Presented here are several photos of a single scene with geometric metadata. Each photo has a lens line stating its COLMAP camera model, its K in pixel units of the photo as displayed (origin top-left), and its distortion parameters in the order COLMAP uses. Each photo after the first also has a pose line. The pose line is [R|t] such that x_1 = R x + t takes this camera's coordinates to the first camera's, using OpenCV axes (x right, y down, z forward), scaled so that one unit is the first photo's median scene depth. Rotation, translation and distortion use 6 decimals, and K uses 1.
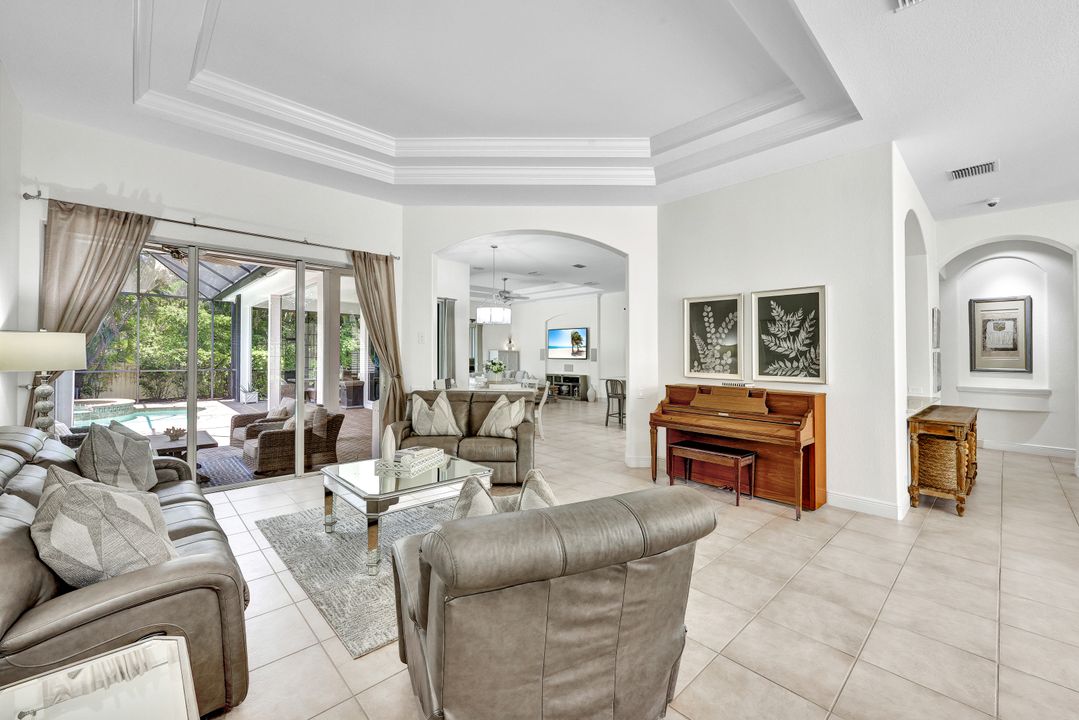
lens RADIAL K [[435.7, 0, 542.0], [0, 435.7, 356.0], [0, 0, 1]] dist [-0.001777, 0.000085]
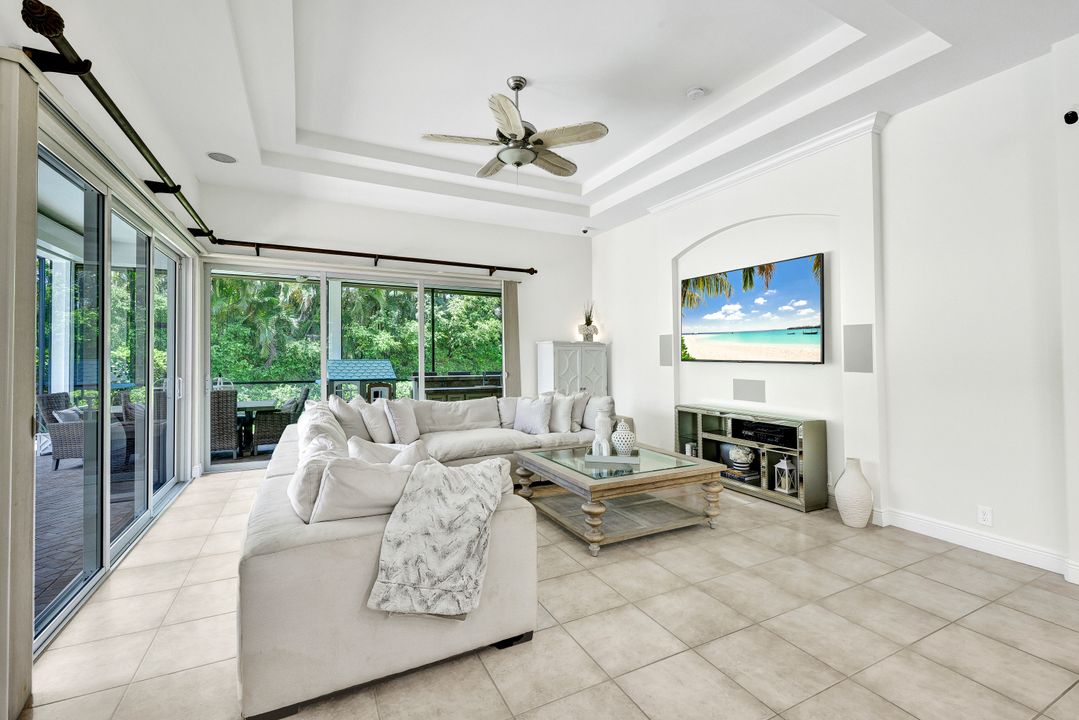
lens RADIAL K [[461.8, 0, 536.6], [0, 461.8, 349.3], [0, 0, 1]] dist [0.000677, 0.000061]
pose [[0.958033, -0.015520, -0.286236, 0.009301], [0.011527, 0.999811, -0.015629, 0.000956], [0.286424, 0.011674, 0.958032, 0.648210]]
